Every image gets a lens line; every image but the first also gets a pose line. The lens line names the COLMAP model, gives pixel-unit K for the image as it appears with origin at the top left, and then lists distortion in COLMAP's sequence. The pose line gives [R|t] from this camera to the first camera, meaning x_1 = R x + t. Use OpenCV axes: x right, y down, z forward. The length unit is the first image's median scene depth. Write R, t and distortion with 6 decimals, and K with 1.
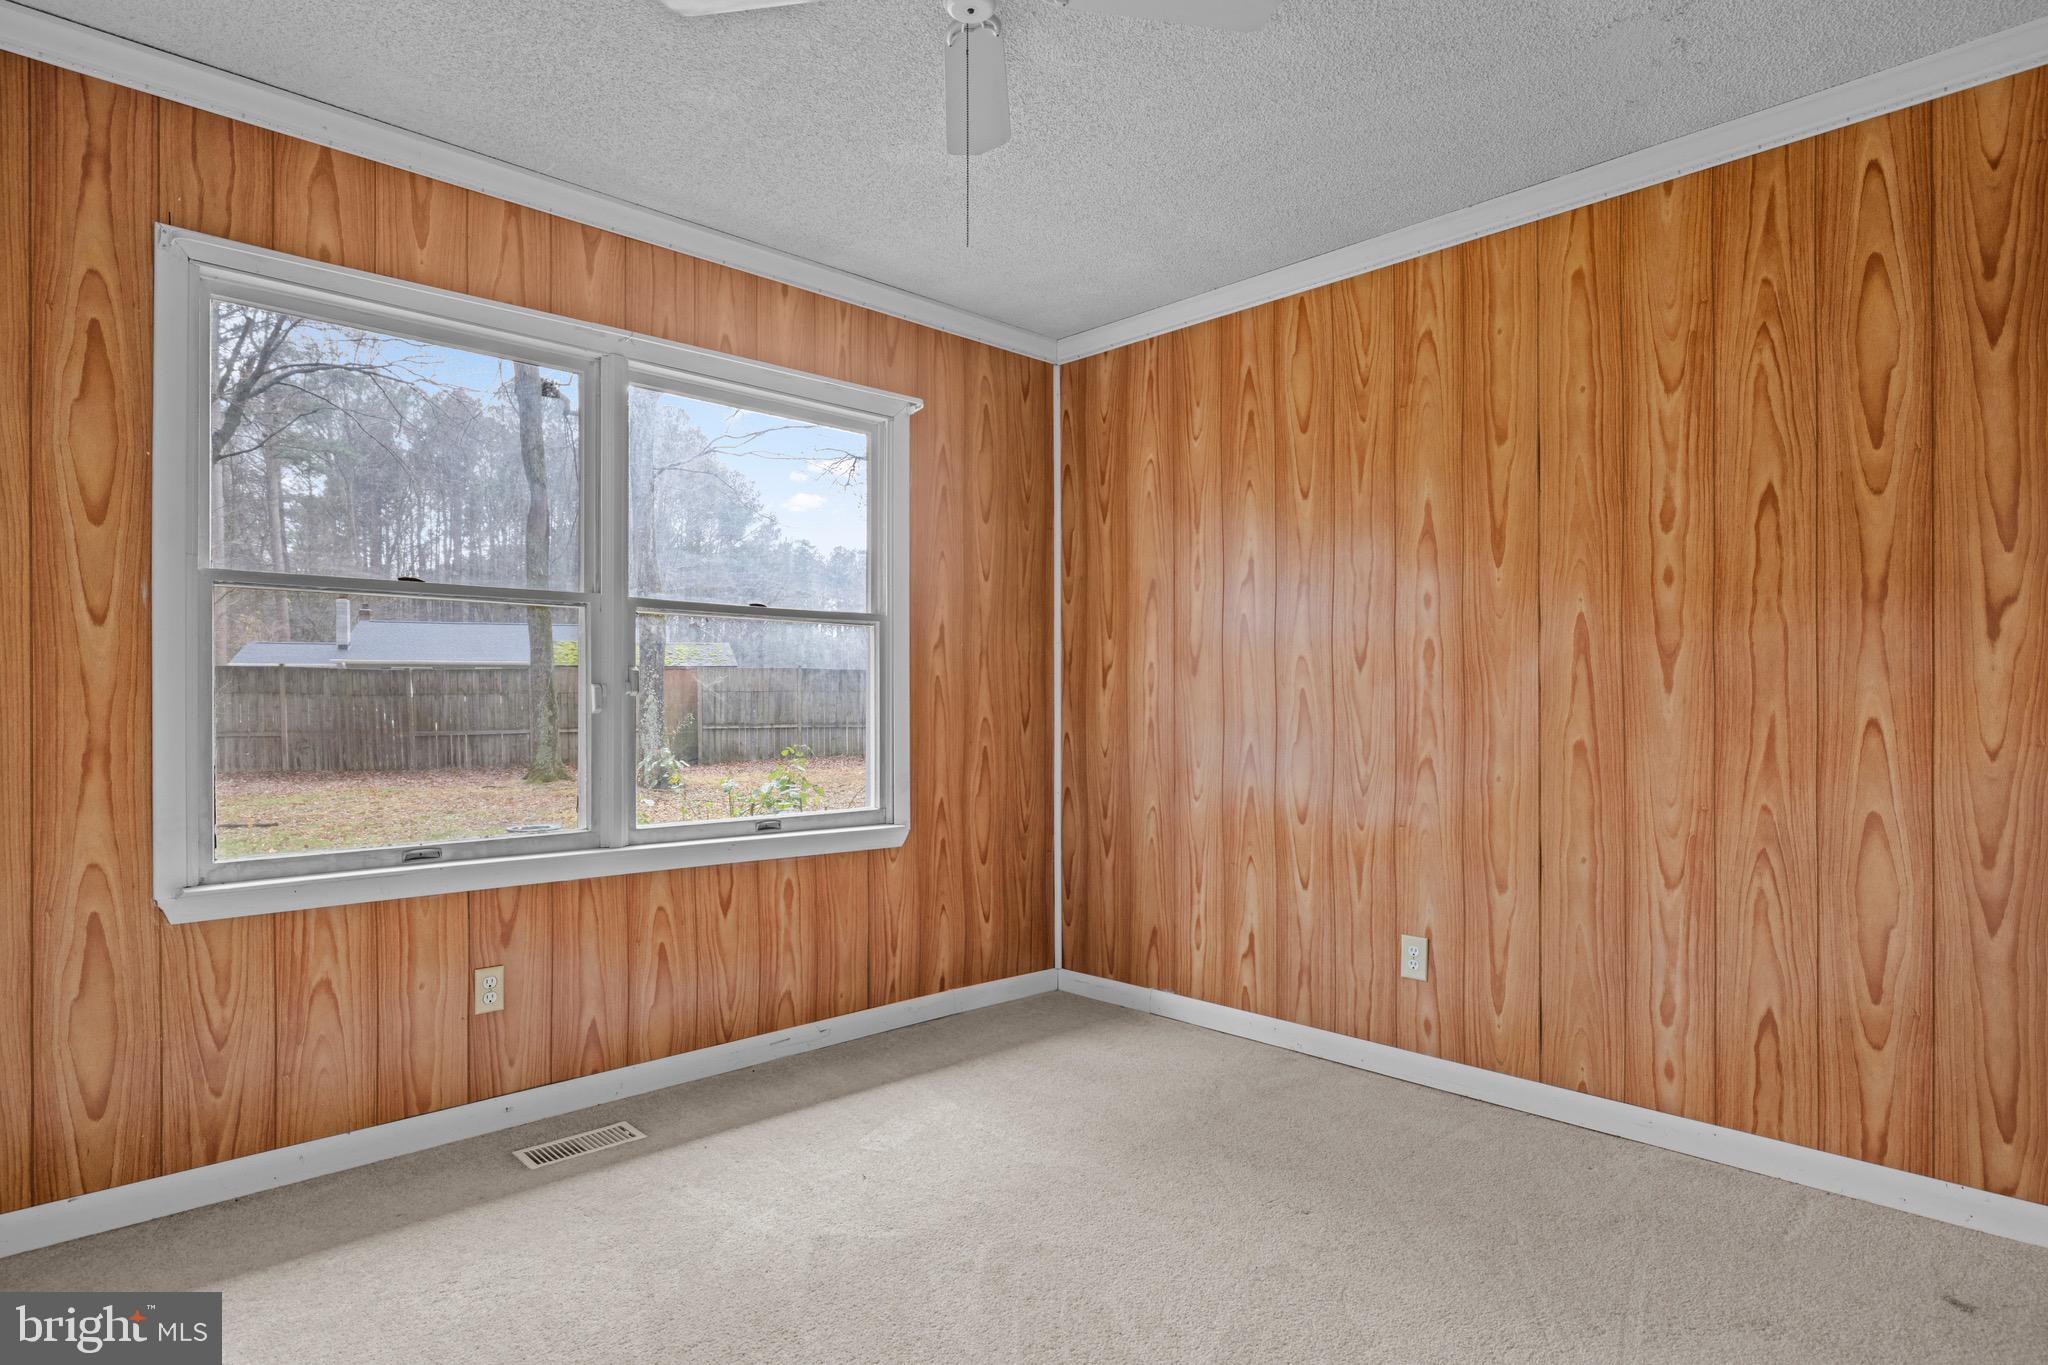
lens RADIAL K [[1080.9, 0, 1020.4], [0, 1080.9, 707.4], [0, 0, 1]] dist [-0.001671, 0.000276]
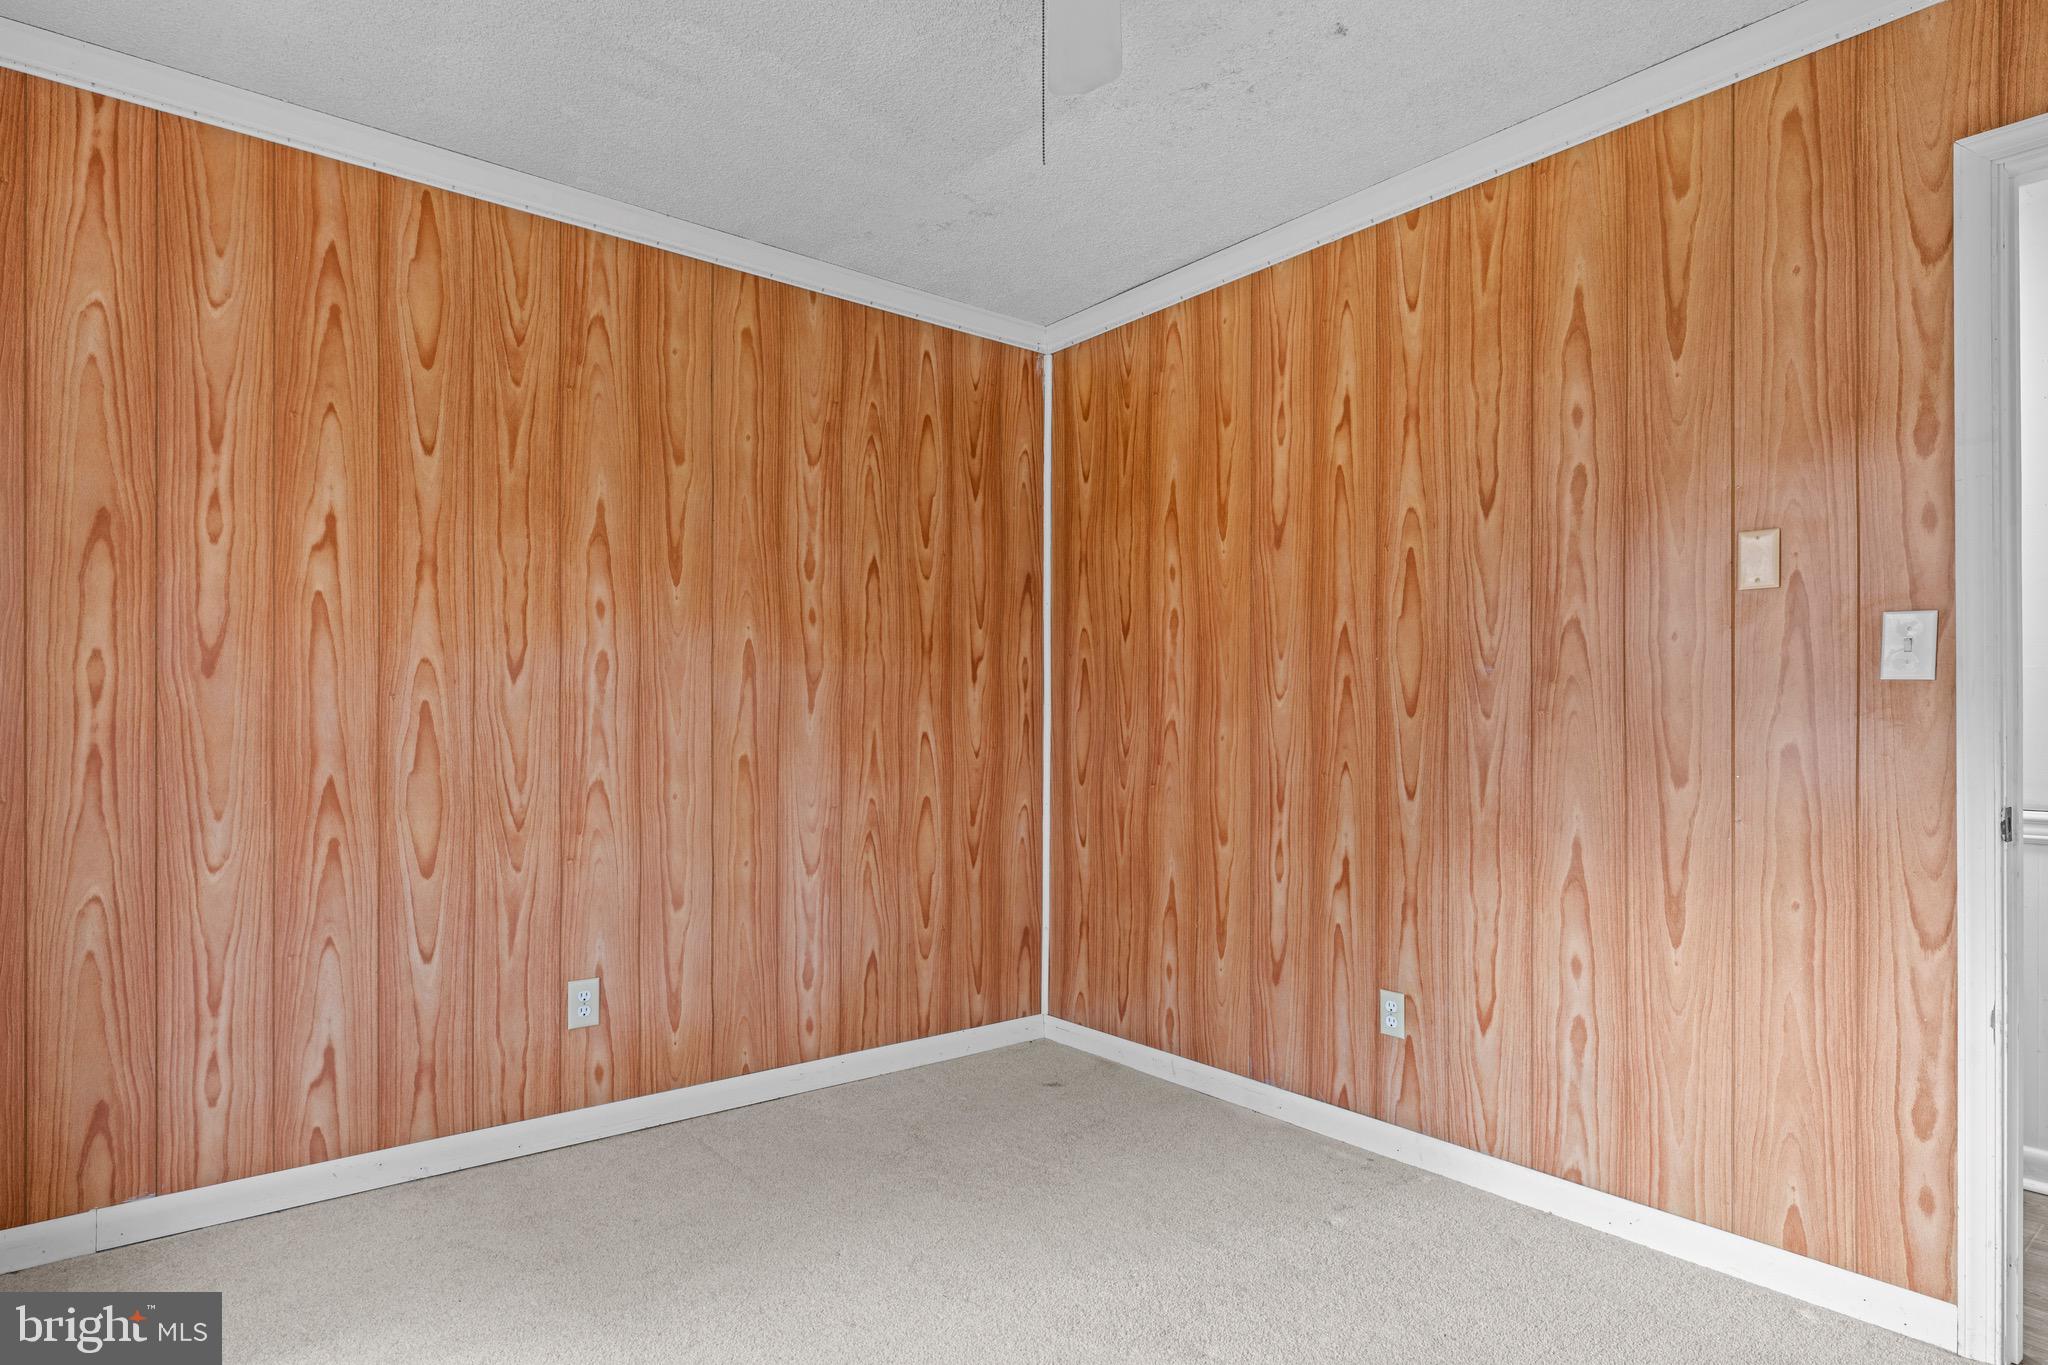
lens RADIAL K [[1080.9, 0, 1020.4], [0, 1080.9, 707.4], [0, 0, 1]] dist [-0.001671, 0.000276]
pose [[0.111104, 0.008431, 0.993773, -0.547970], [-0.004510, 0.999958, -0.007979, -0.010557], [-0.993799, -0.003595, 0.111137, 0.599873]]
